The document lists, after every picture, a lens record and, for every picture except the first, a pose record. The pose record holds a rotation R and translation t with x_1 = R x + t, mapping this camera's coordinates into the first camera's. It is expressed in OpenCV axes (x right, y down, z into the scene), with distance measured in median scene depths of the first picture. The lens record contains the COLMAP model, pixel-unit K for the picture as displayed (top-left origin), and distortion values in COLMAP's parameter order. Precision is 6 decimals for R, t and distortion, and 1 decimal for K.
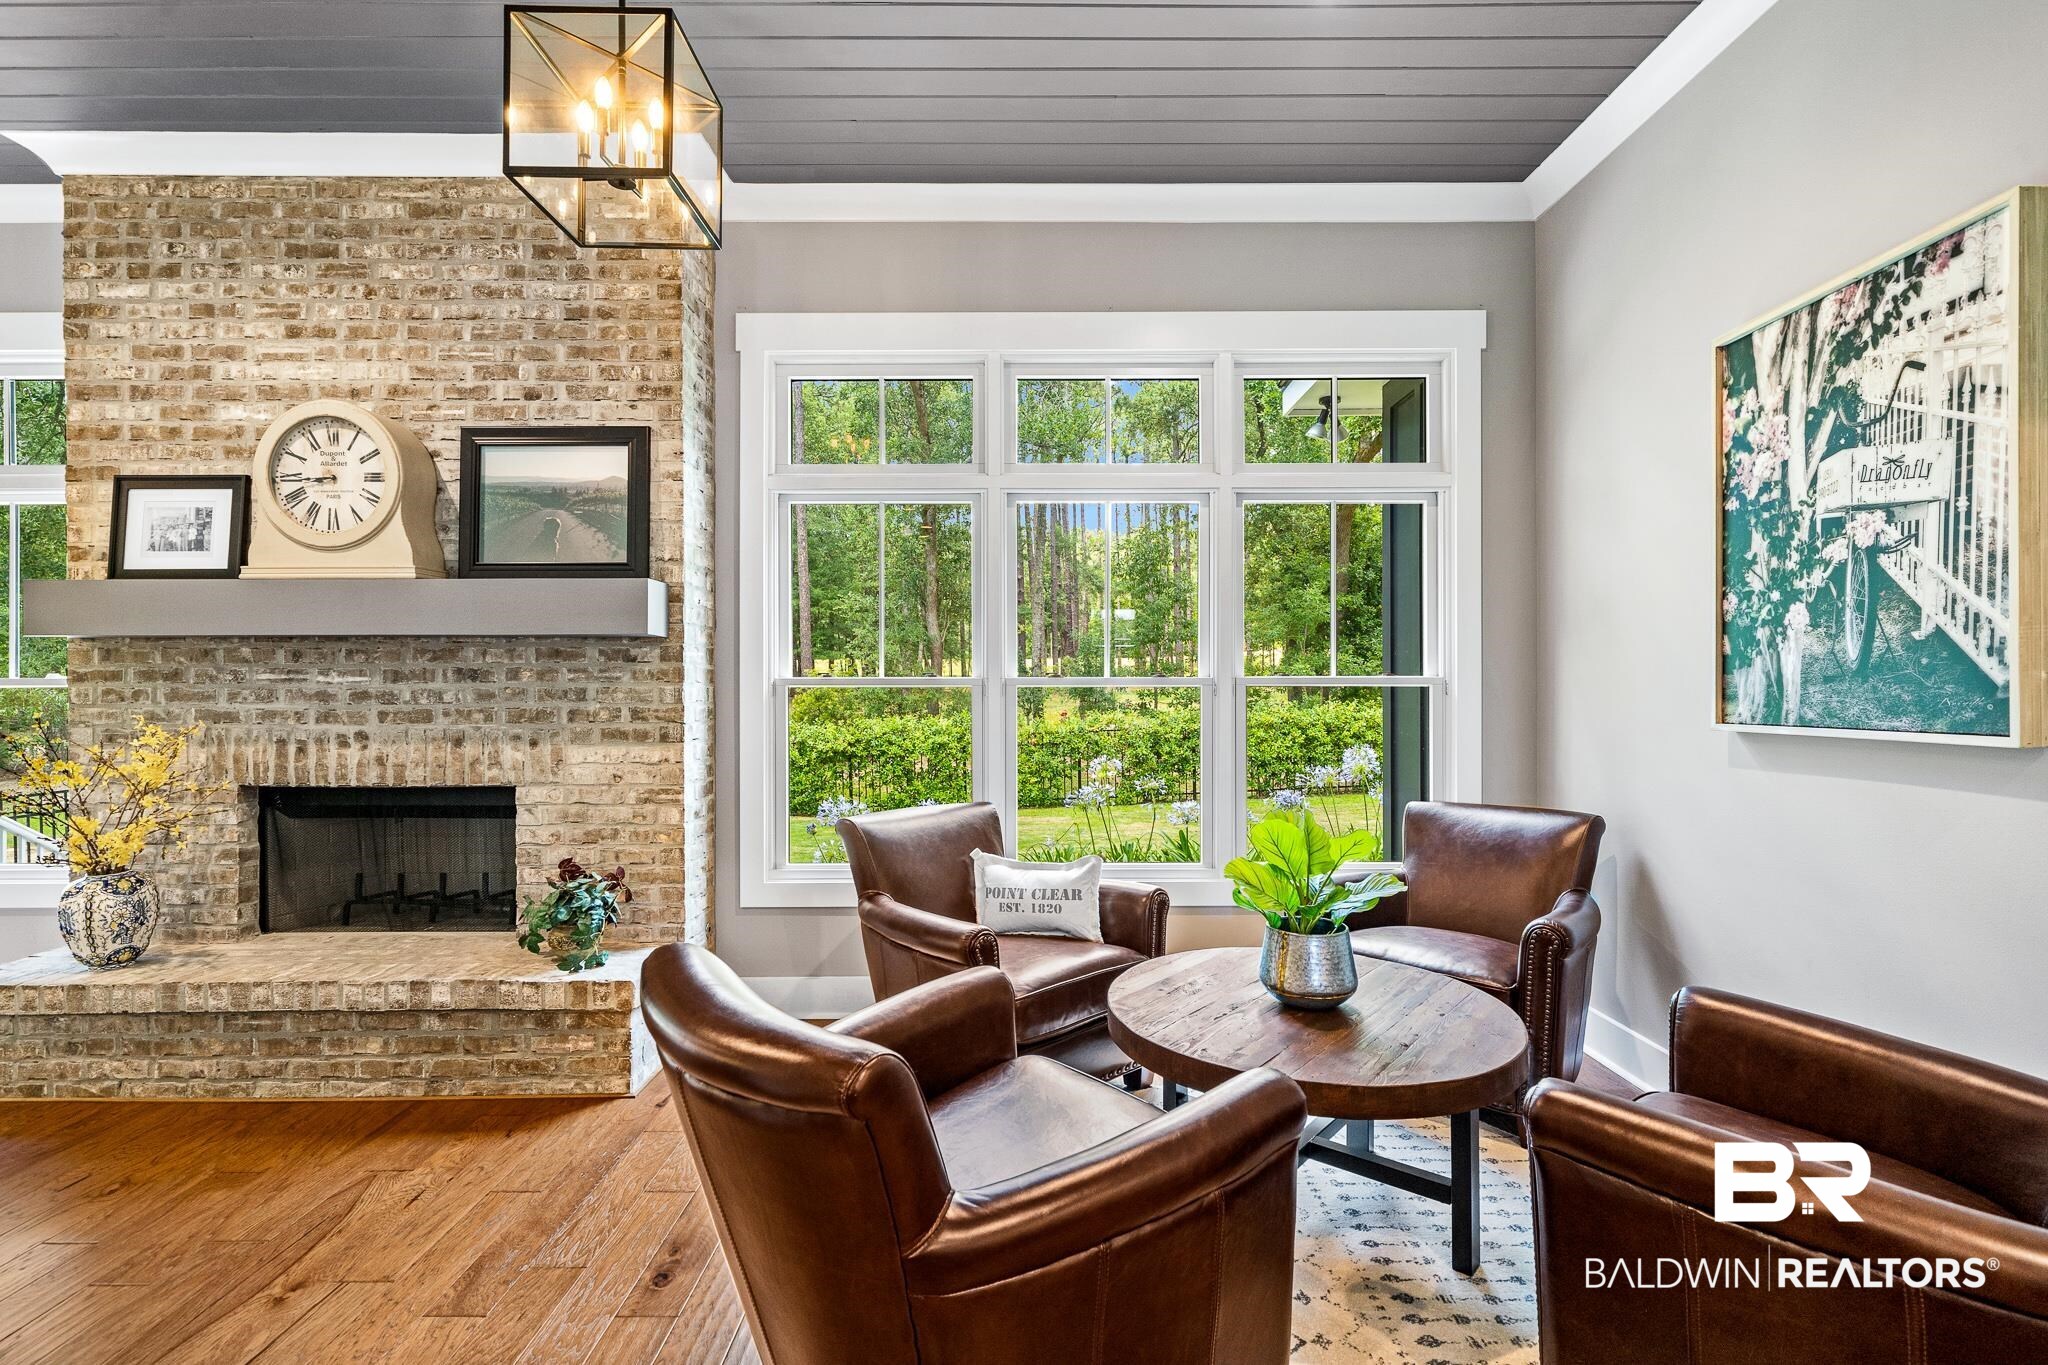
lens RADIAL K [[950.1, 0, 1020.5], [0, 950.1, 685.2], [0, 0, 1]] dist [0.000755, 0.000165]
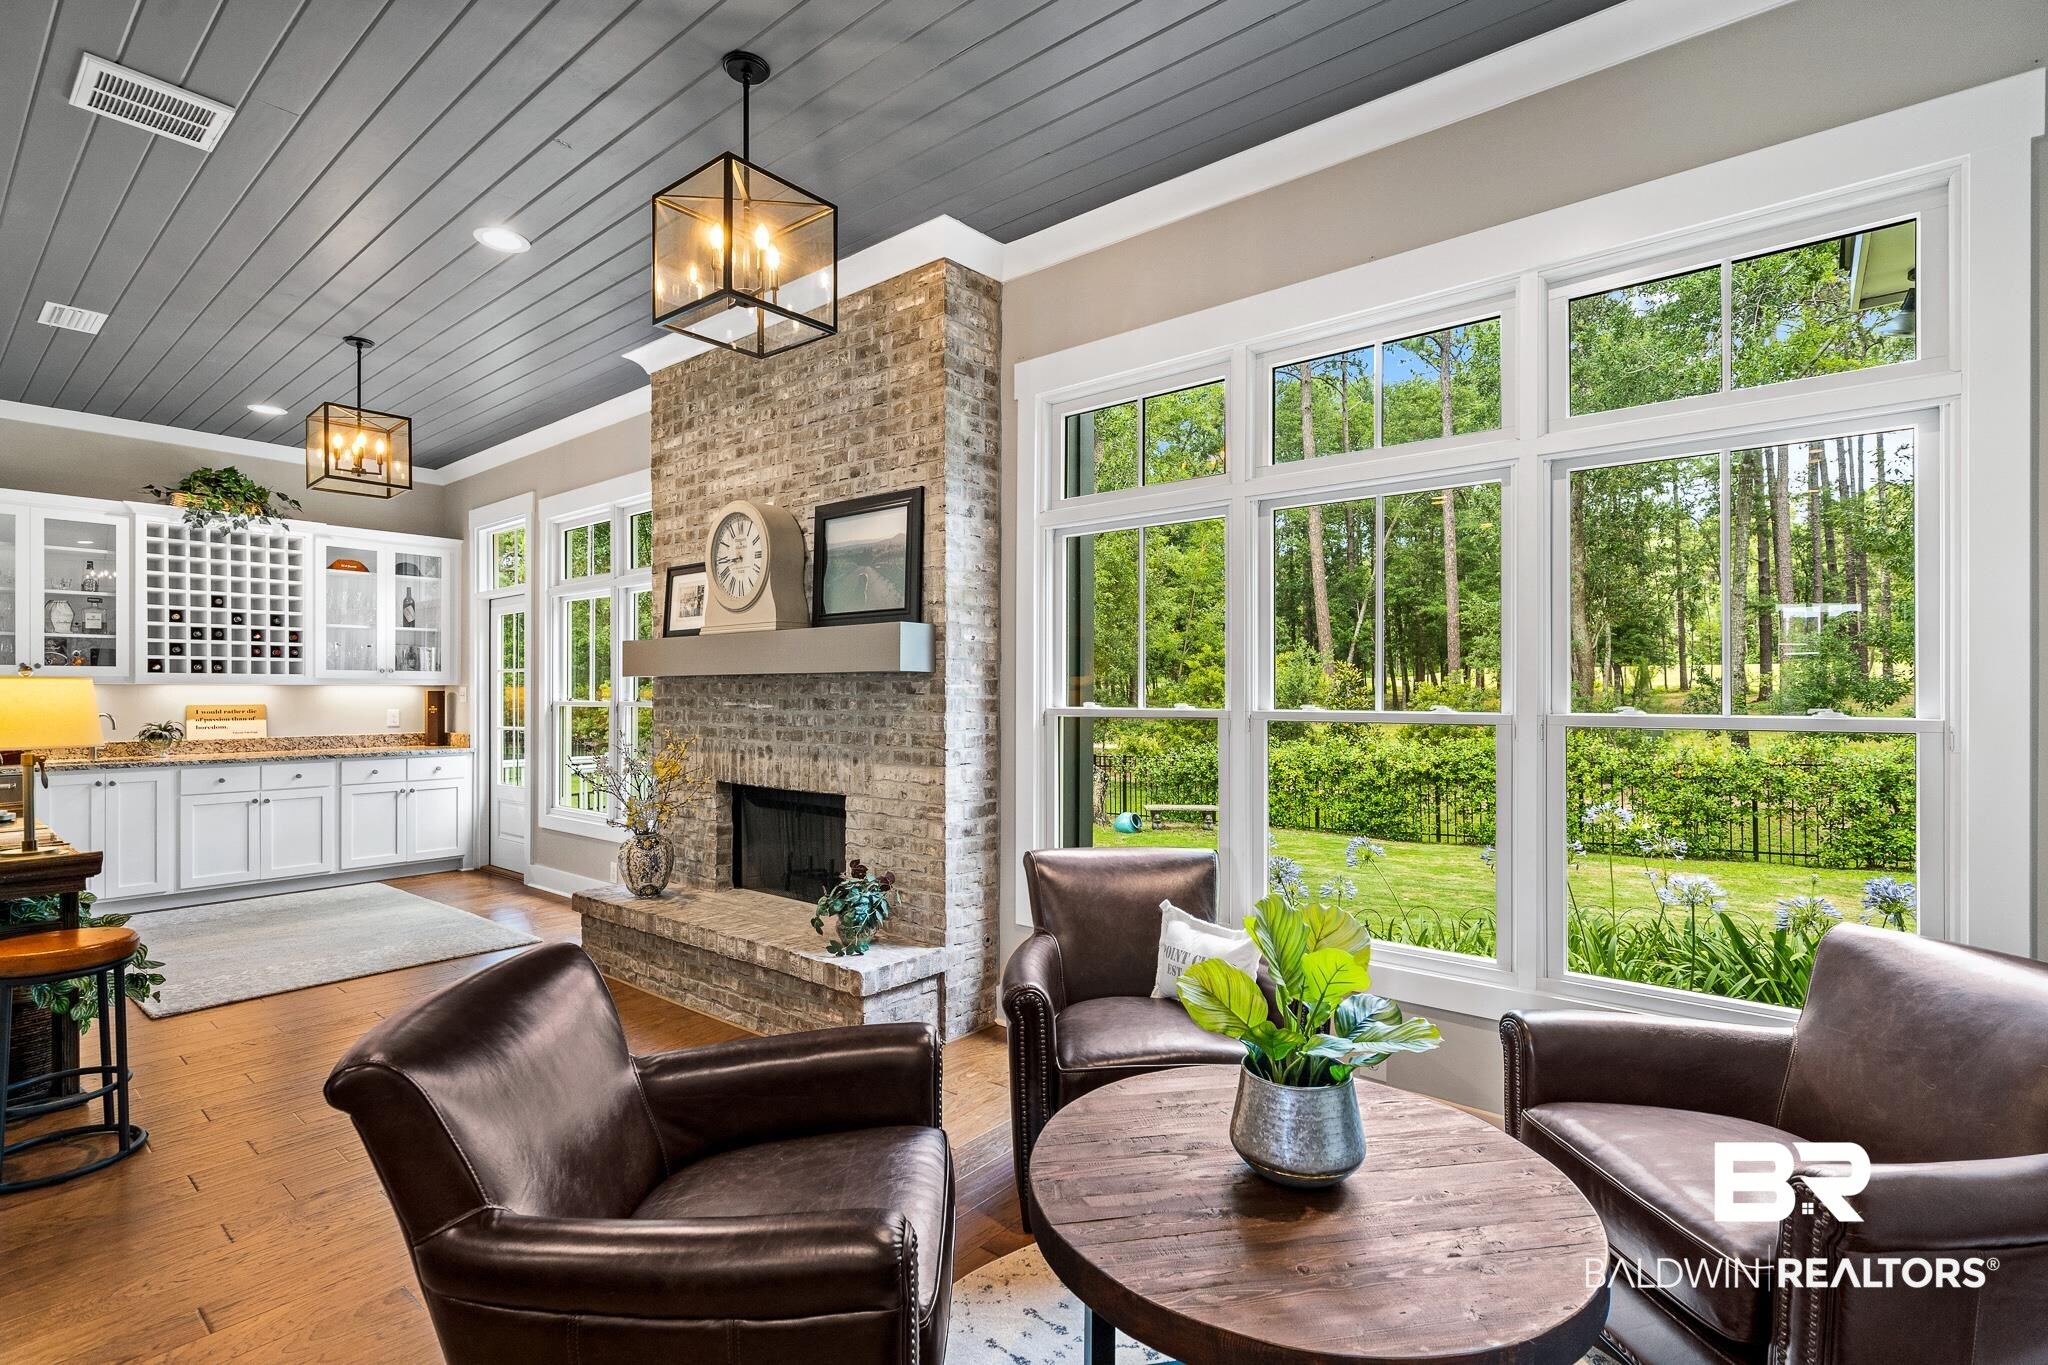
lens RADIAL K [[947.1, 0, 1018.9], [0, 947.1, 693.0], [0, 0, 1]] dist [0.000930, 0.000886]
pose [[0.771108, 0.002455, -0.636700, 0.416127], [-0.003475, 0.999994, -0.000353, -0.025860], [0.636695, 0.002485, 0.771112, 0.203796]]
